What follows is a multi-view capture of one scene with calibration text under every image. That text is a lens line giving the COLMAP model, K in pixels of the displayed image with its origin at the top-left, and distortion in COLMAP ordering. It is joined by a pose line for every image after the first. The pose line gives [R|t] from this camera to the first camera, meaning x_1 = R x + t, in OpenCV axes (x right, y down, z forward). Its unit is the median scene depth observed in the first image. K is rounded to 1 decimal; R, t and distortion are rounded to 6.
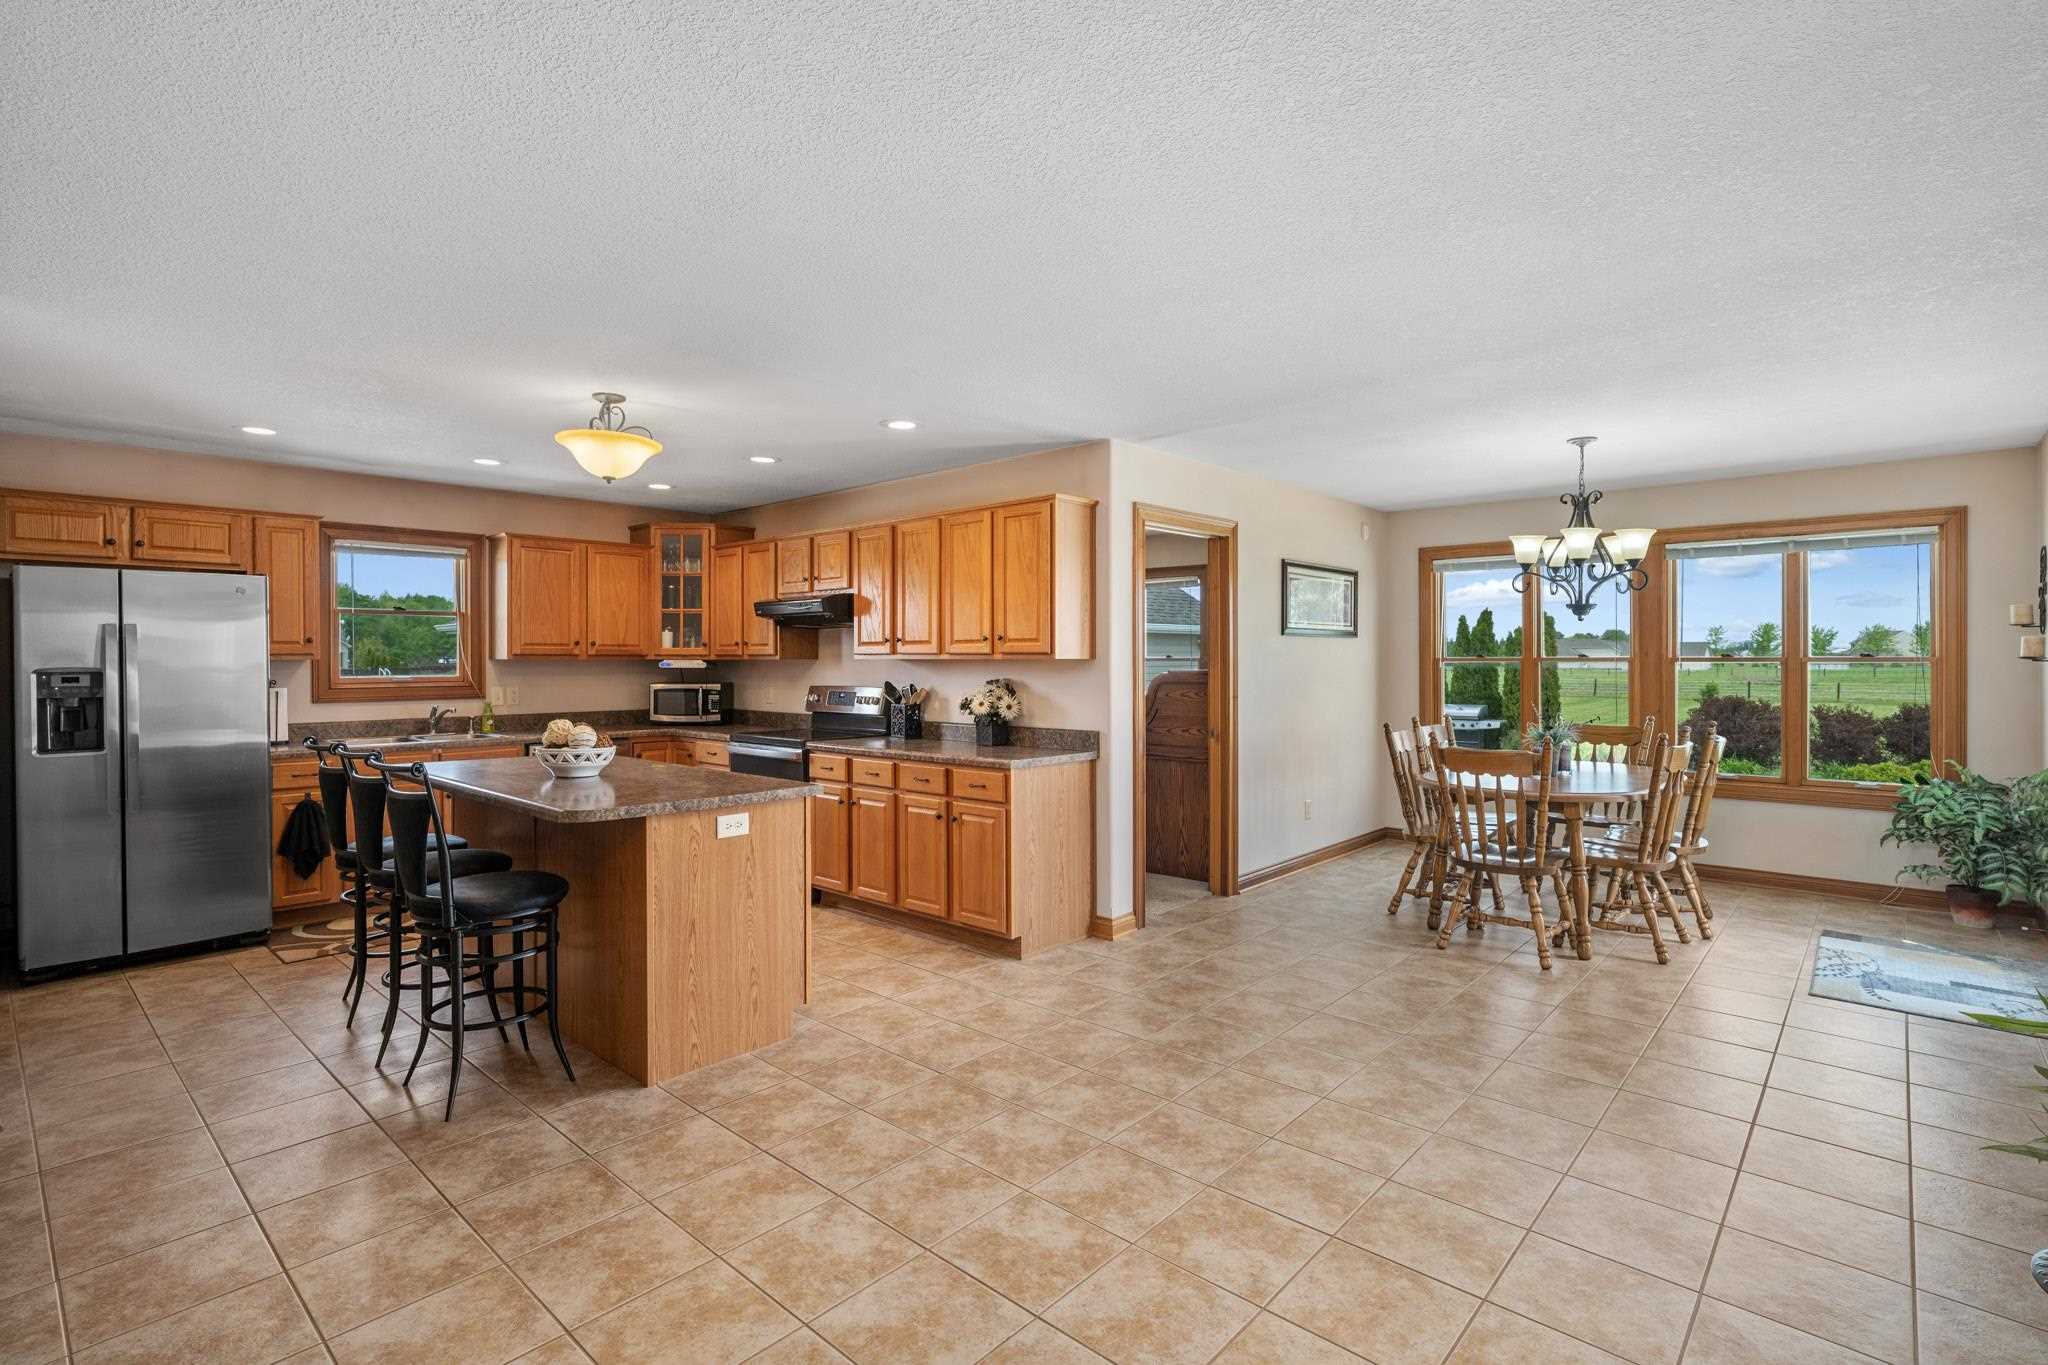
lens RADIAL K [[991.3, 0, 1012.0], [0, 991.3, 656.1], [0, 0, 1]] dist [0.002499, 0.001670]
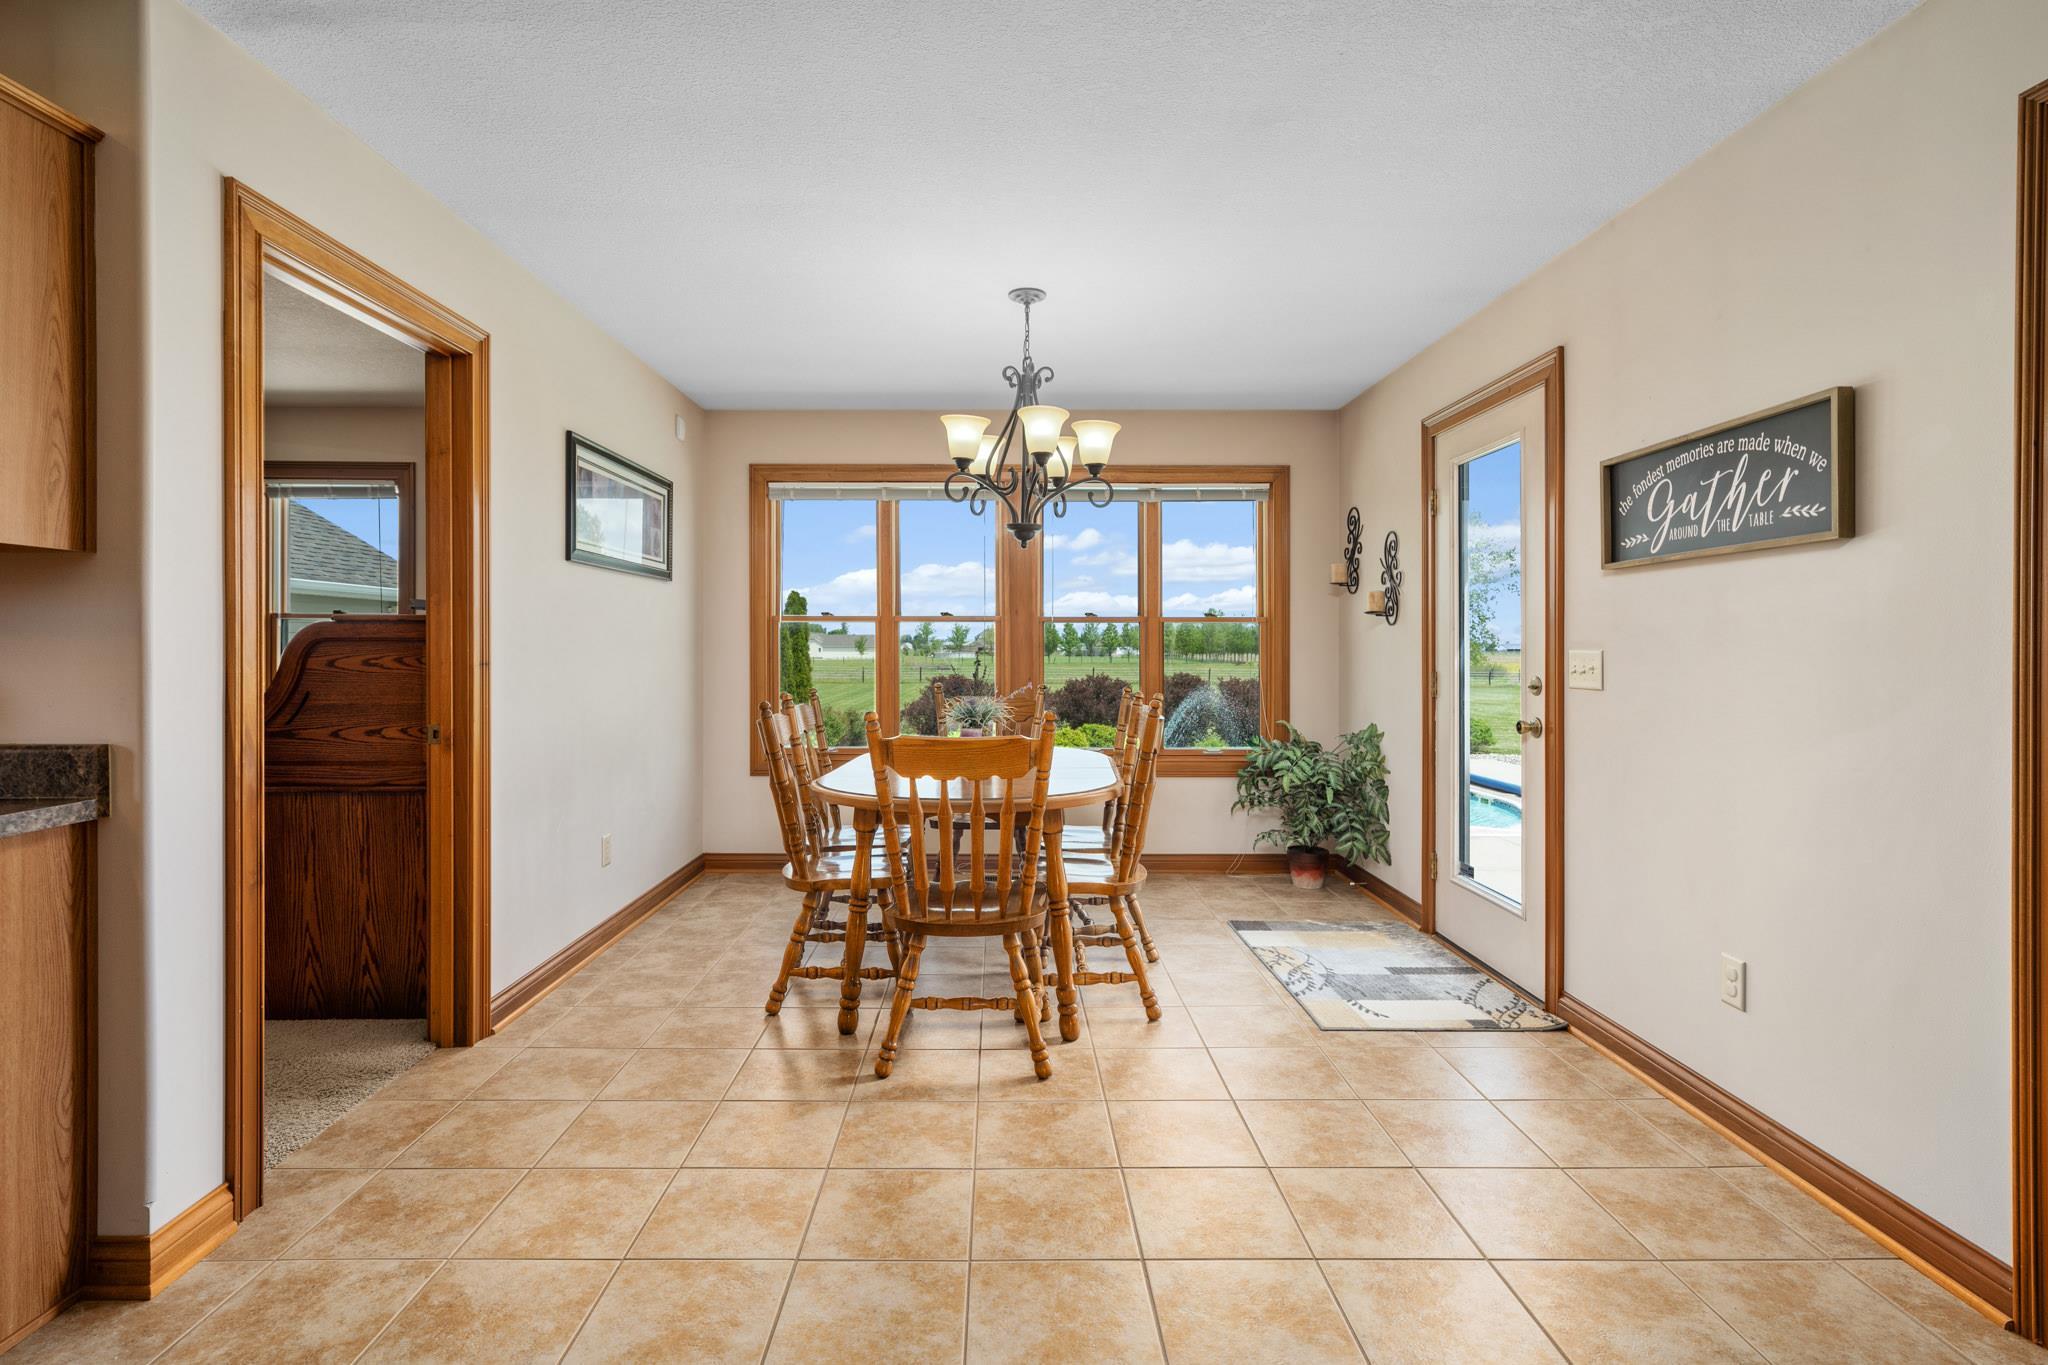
lens RADIAL K [[991.3, 0, 1012.0], [0, 991.3, 656.1], [0, 0, 1]] dist [0.002499, 0.001670]
pose [[0.731942, -0.000916, 0.681366, 0.078654], [-0.004616, 0.999969, 0.006302, 0.036513], [-0.681351, -0.007758, 0.731916, 0.470446]]
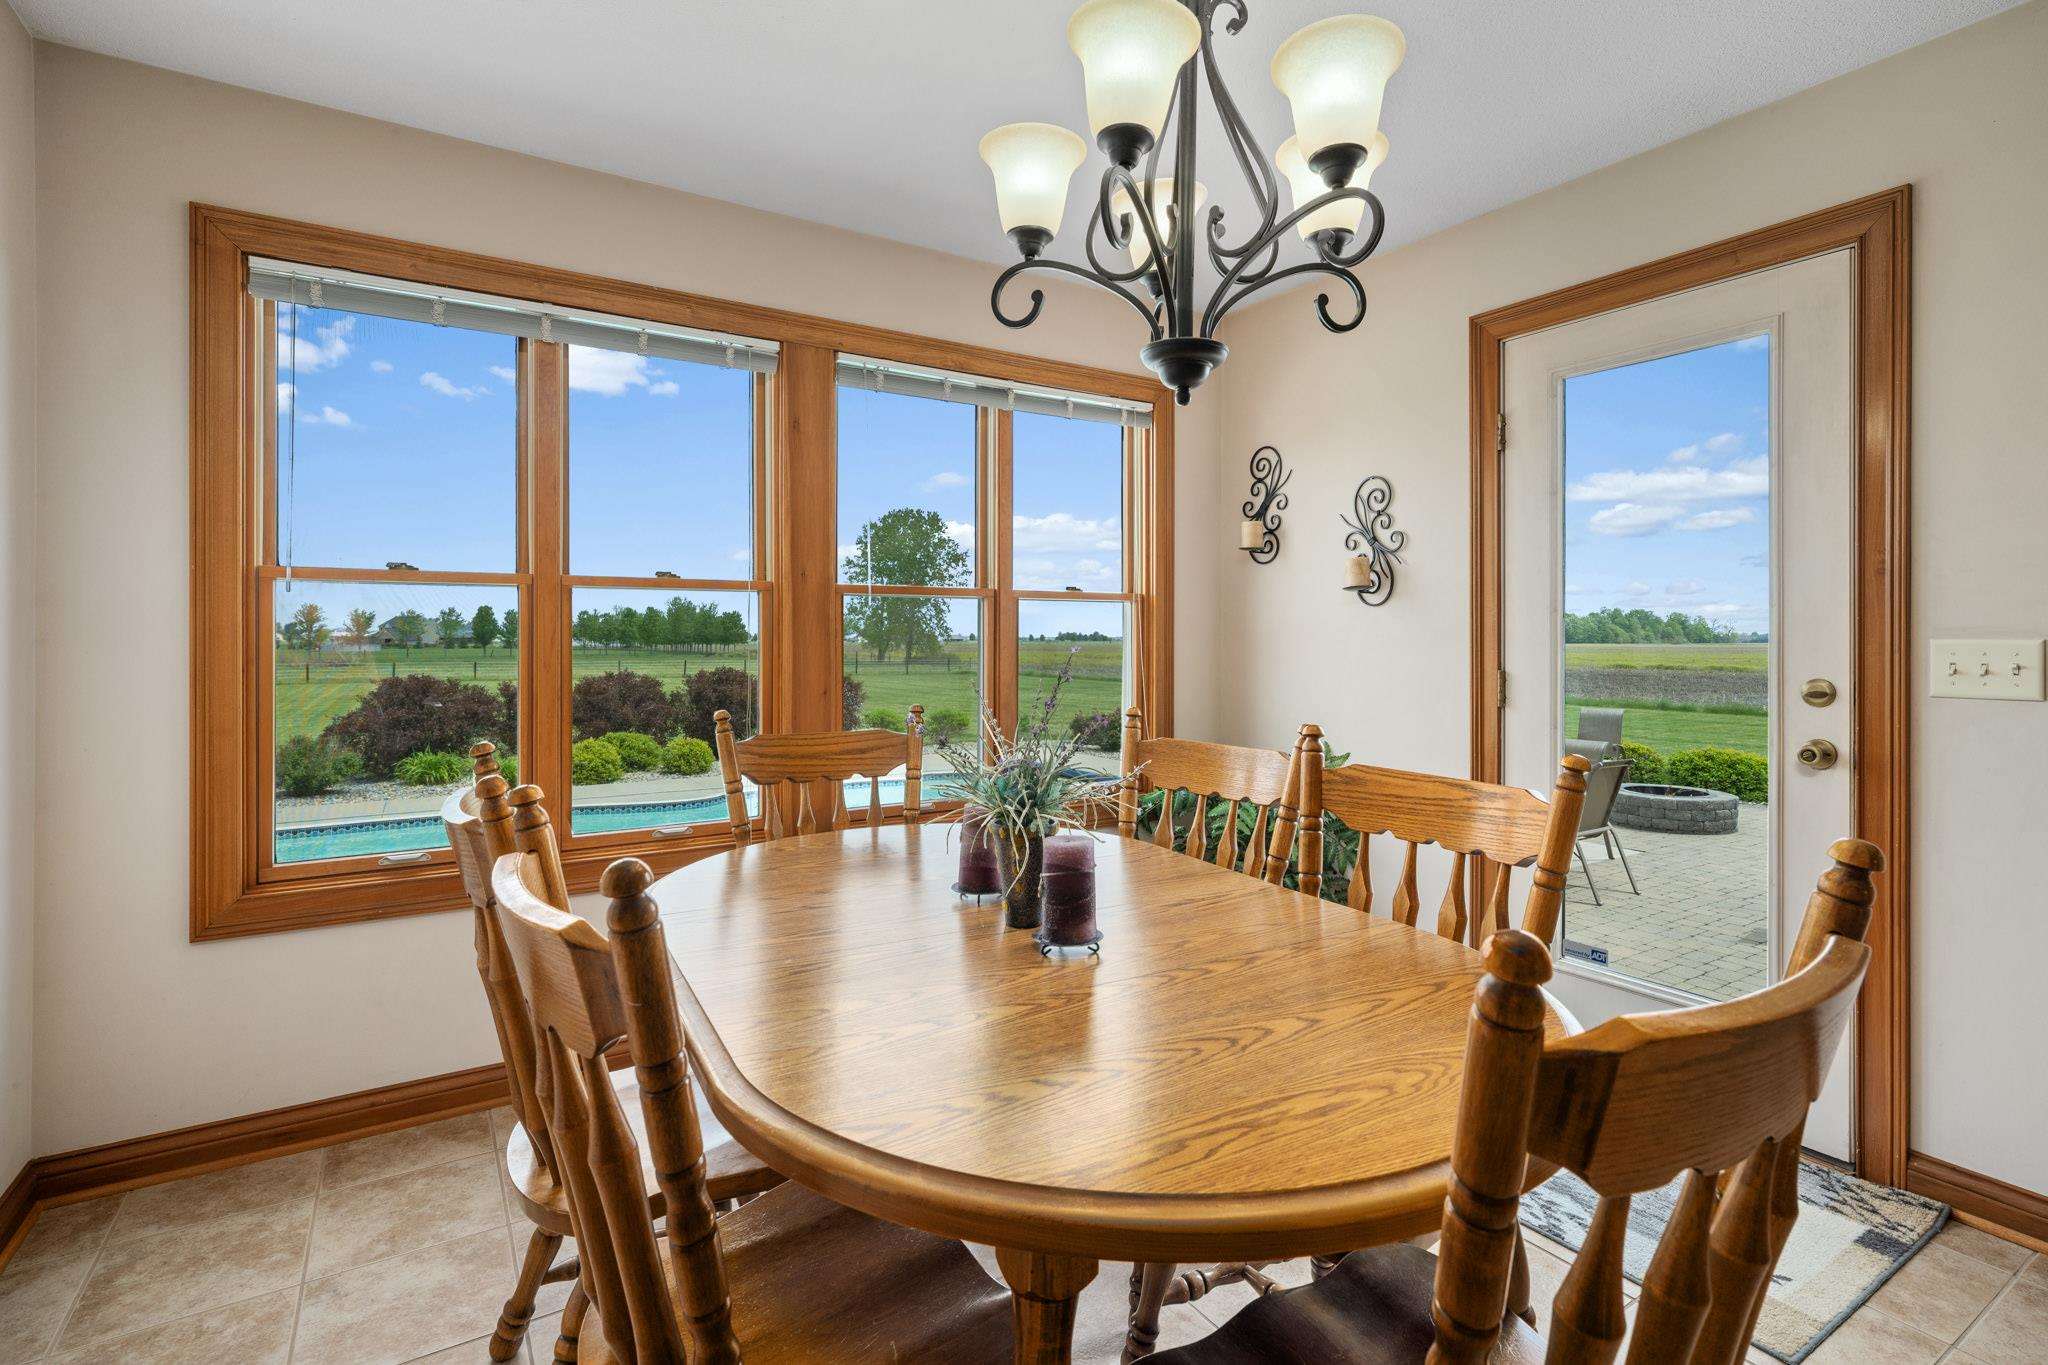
lens RADIAL K [[970.9, 0, 1019.7], [0, 970.9, 640.3], [0, 0, 1]] dist [0.003038, 0.000673]
pose [[0.264104, 0.002940, 0.964490, 0.261468], [-0.002231, 0.999995, -0.002438, 0.037203], [-0.964491, -0.001508, 0.264110, 0.936692]]
